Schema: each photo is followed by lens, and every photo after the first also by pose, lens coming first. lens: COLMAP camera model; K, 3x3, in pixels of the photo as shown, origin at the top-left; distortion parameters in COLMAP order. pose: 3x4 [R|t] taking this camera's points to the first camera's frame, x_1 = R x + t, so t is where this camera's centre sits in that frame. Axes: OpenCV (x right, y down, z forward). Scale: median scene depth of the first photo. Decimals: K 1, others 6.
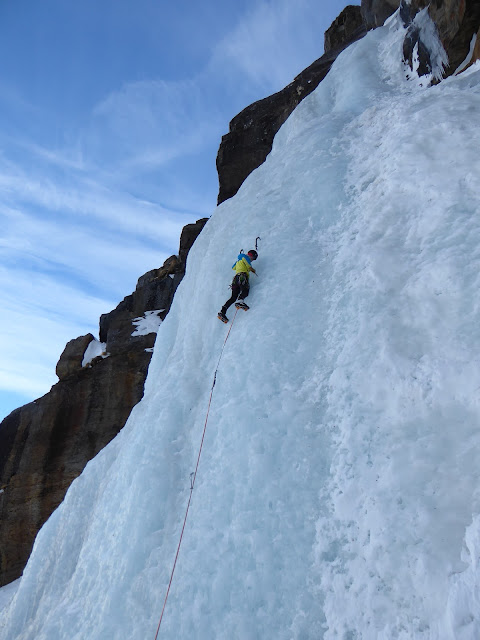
lens RADIAL K [[456.4, 0, 240.0], [0, 456.4, 320.0], [0, 0, 1]] dist [-0.046930, 0.028683]
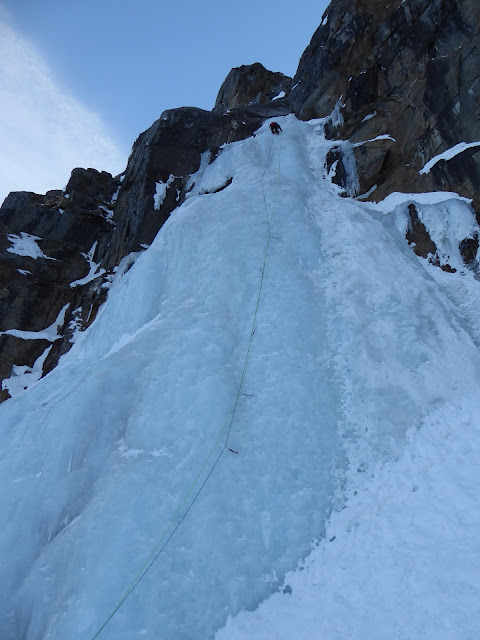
lens RADIAL K [[453.5, 0, 249.9], [0, 453.5, 325.1], [0, 0, 1]] dist [-0.022361, 0.001668]
pose [[0.759772, 0.338418, 0.555175, -1.112339], [-0.355316, 0.931198, -0.081370, 0.264418], [-0.544515, -0.135440, 0.827744, -0.344792]]
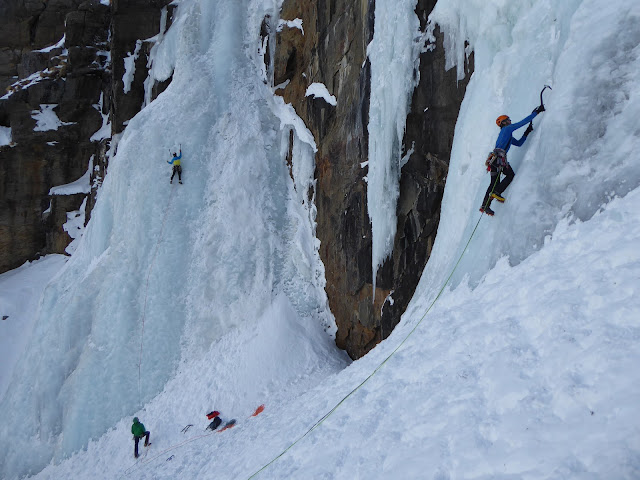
lens RADIAL K [[453.5, 0, 329.6], [0, 453.5, 235.0], [0, 0, 1]] dist [-0.022361, 0.001668]
pose [[0.854111, -0.018341, 0.519767, -0.643470], [-0.304922, 0.791939, 0.529012, -2.325343], [-0.421326, -0.610324, 0.670812, -1.458003]]
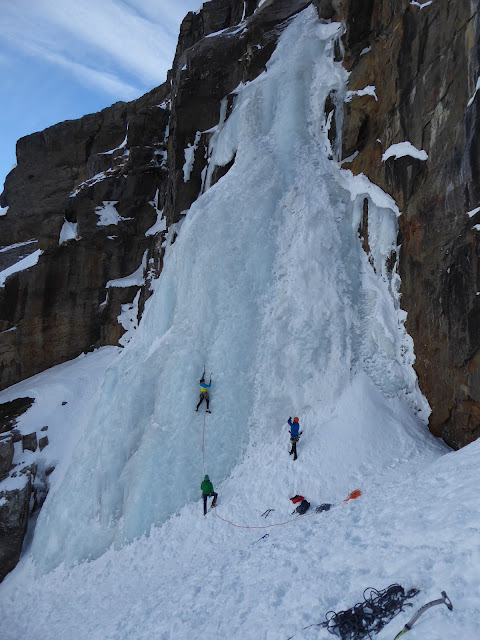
lens RADIAL K [[453.5, 0, 249.9], [0, 453.5, 325.1], [0, 0, 1]] dist [-0.022361, 0.001668]
pose [[0.935560, 0.027889, 0.352065, -0.954174], [-0.213783, 0.838211, 0.501697, -1.708829], [-0.281113, -0.544633, 0.790159, -1.307669]]
